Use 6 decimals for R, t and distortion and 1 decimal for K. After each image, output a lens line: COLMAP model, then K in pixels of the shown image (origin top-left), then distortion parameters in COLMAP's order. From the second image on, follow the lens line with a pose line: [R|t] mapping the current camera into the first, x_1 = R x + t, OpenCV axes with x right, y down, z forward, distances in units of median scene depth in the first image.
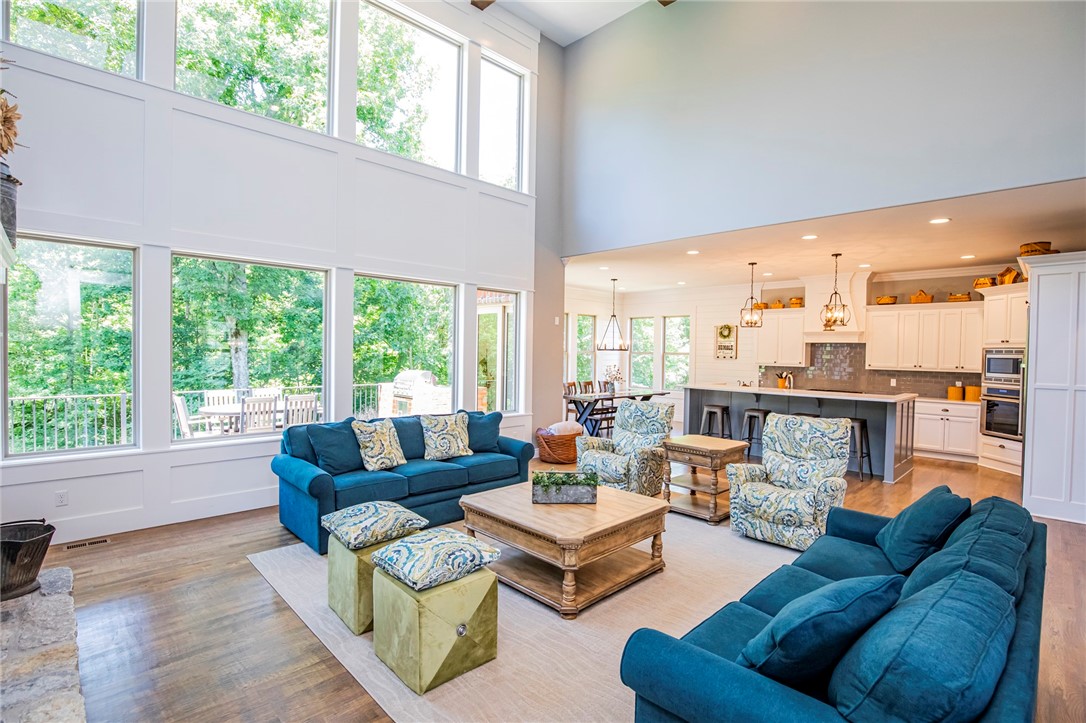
lens RADIAL K [[512.9, 0, 544.8], [0, 512.9, 359.1], [0, 0, 1]] dist [-0.039562, 0.006086]
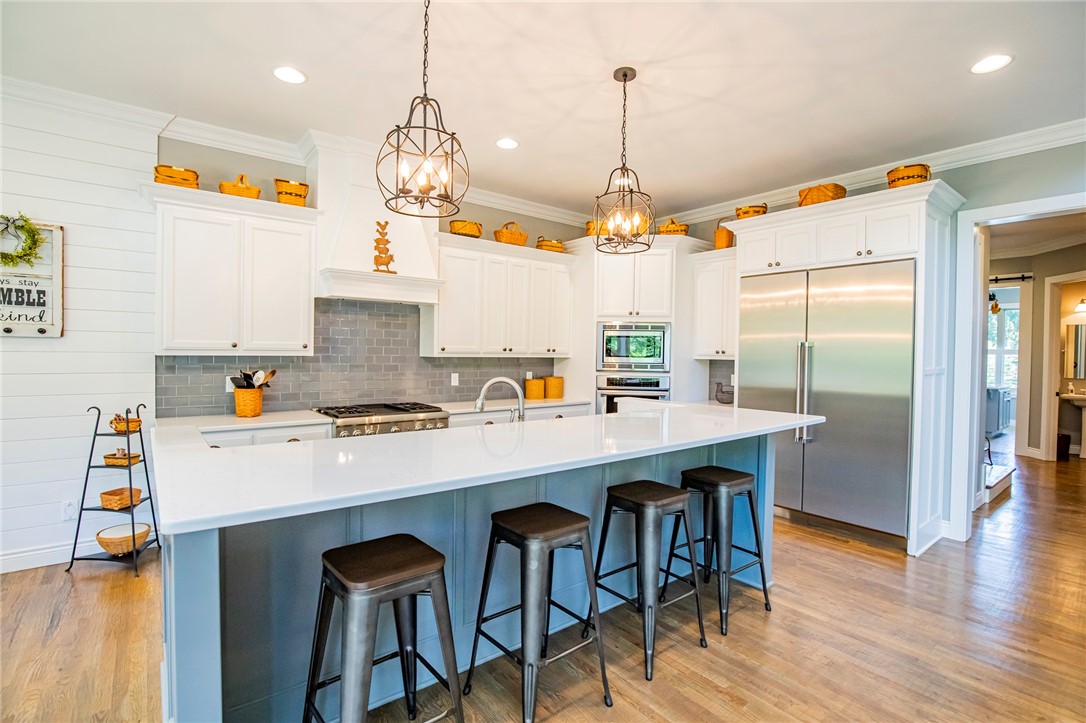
lens RADIAL K [[508.1, 0, 545.6], [0, 508.1, 361.8], [0, 0, 1]] dist [-0.039040, 0.008978]
pose [[0.097713, -0.033058, 0.994665, 0.165638], [0.004623, 0.999452, 0.032763, 0.010072], [-0.995204, 0.001397, 0.097812, 1.032848]]
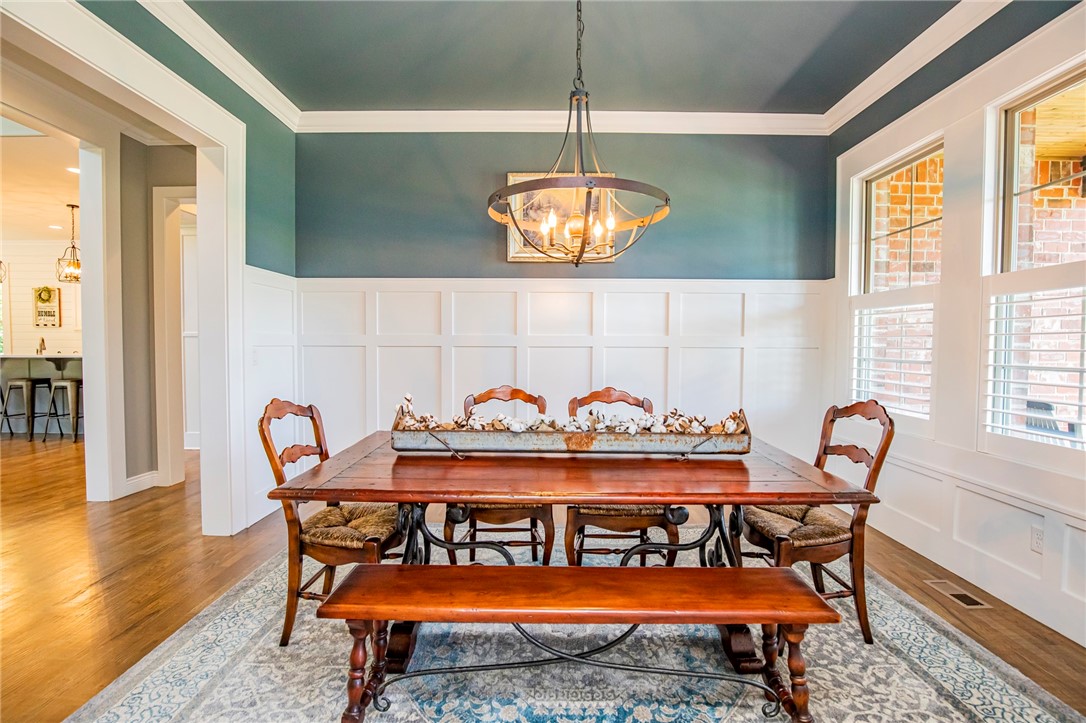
lens RADIAL K [[508.1, 0, 545.6], [0, 508.1, 361.8], [0, 0, 1]] dist [-0.039040, 0.008978]
pose [[0.698622, -0.038419, 0.714459, 0.529991], [0.016068, 0.999148, 0.038016, 0.061203], [-0.715311, -0.015079, 0.698644, -0.267955]]
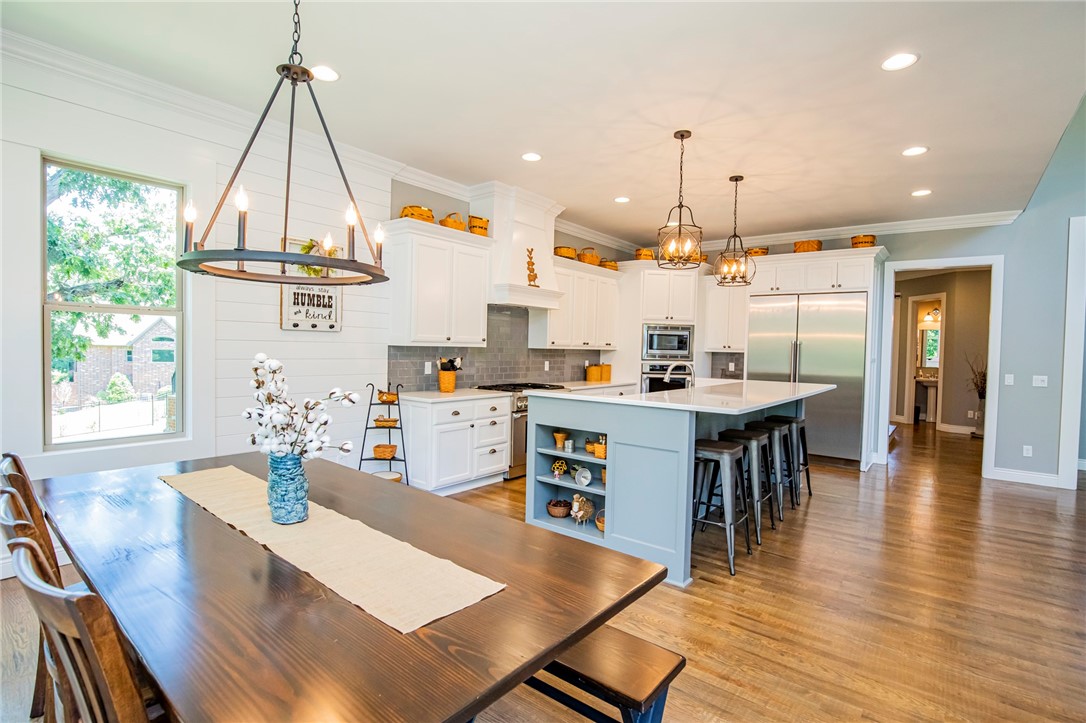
lens RADIAL K [[512.9, 0, 544.8], [0, 512.9, 359.1], [0, 0, 1]] dist [-0.039562, 0.006086]
pose [[-0.117812, -0.042668, 0.992119, -0.068167], [-0.008681, 0.999083, 0.041937, 0.005942], [-0.992998, -0.003672, -0.118074, 1.339685]]
